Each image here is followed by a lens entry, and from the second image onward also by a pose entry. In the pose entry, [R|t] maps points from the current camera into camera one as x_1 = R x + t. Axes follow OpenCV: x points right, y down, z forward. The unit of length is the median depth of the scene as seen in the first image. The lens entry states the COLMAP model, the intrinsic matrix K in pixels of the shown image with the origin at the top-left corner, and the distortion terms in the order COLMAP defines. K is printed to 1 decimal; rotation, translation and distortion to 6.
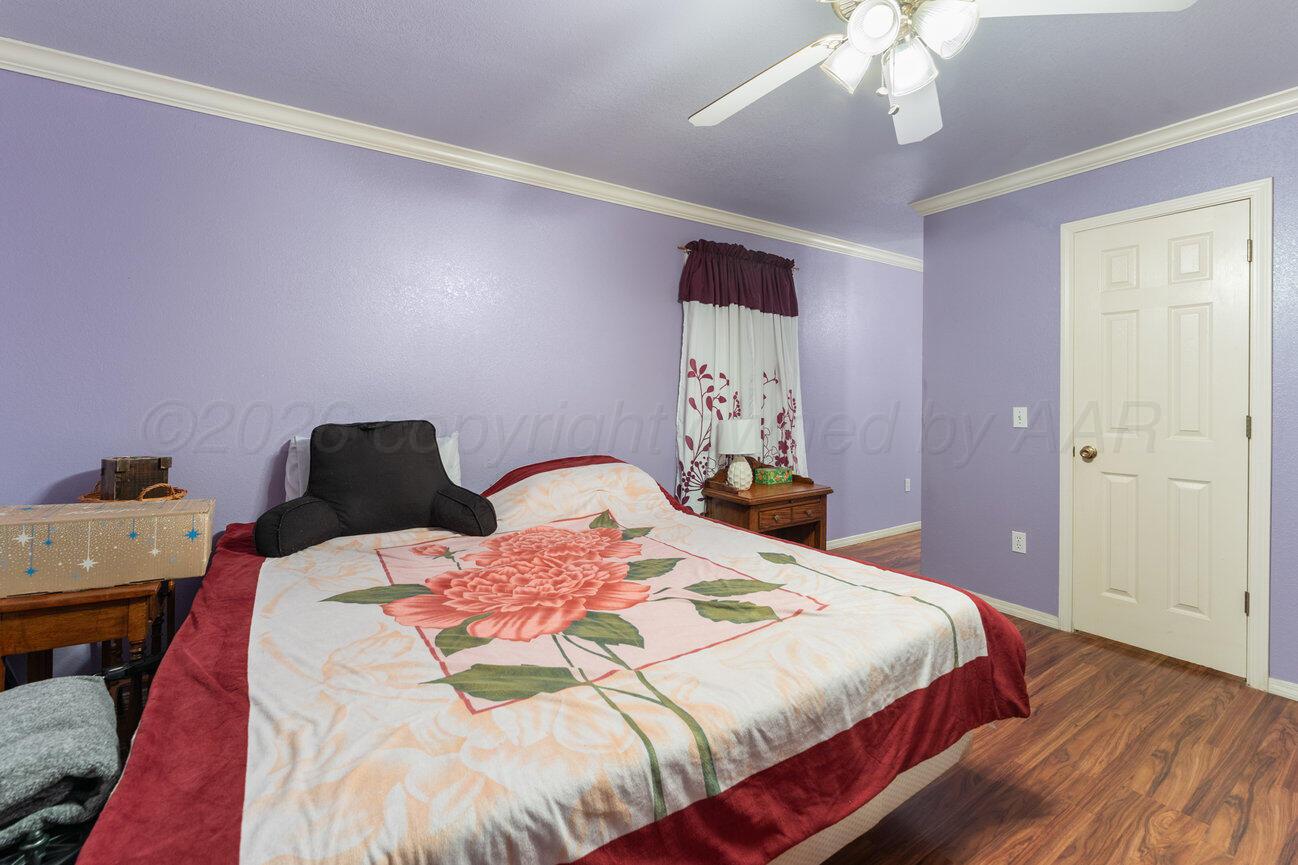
lens RADIAL K [[556.3, 0, 646.4], [0, 556.3, 373.3], [0, 0, 1]] dist [-0.001576, -0.000243]
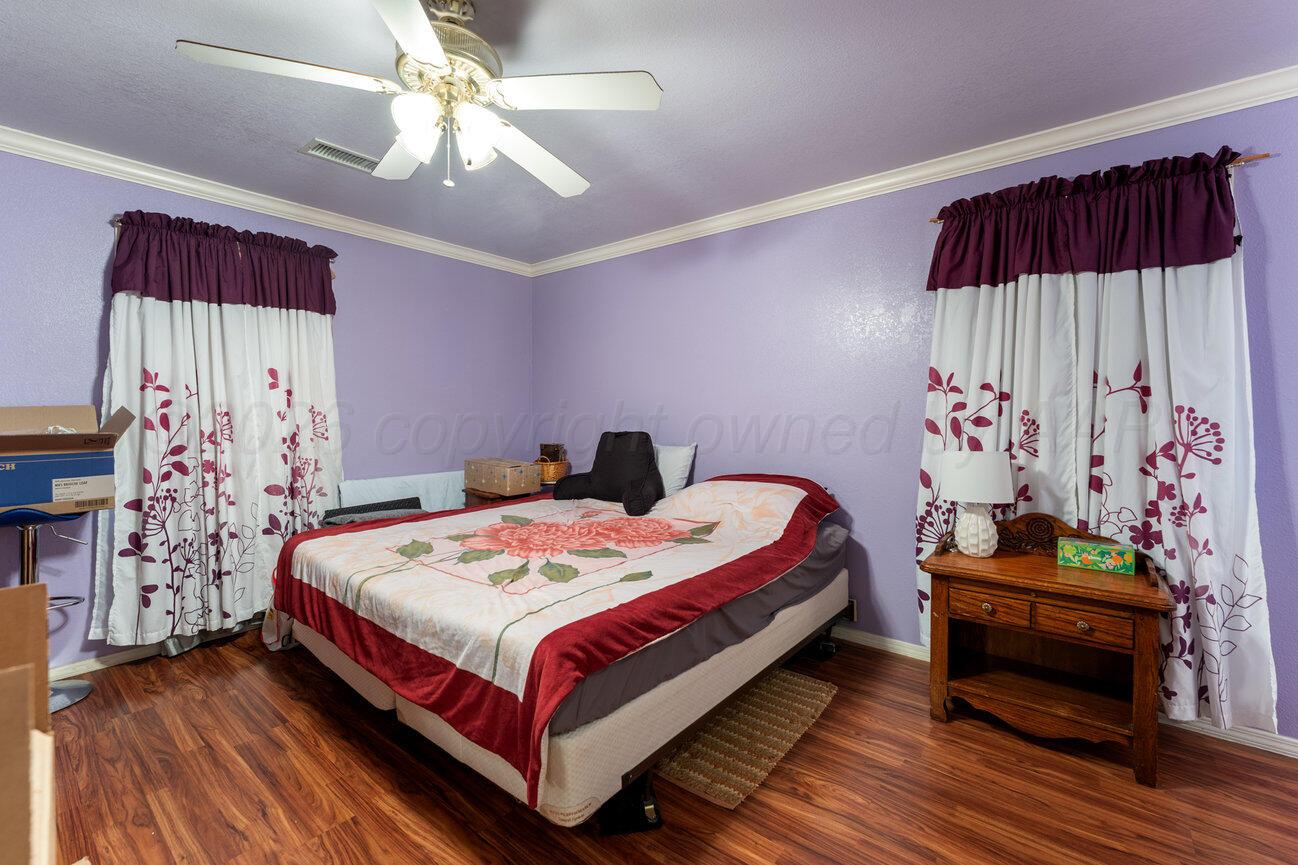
lens RADIAL K [[551.1, 0, 645.2], [0, 551.1, 392.8], [0, 0, 1]] dist [0.000781, -0.000124]
pose [[0.296070, -0.035880, -0.954492, 0.688998], [0.033793, 0.999062, -0.027073, 0.016023], [0.954568, -0.024240, 0.297005, 0.416907]]
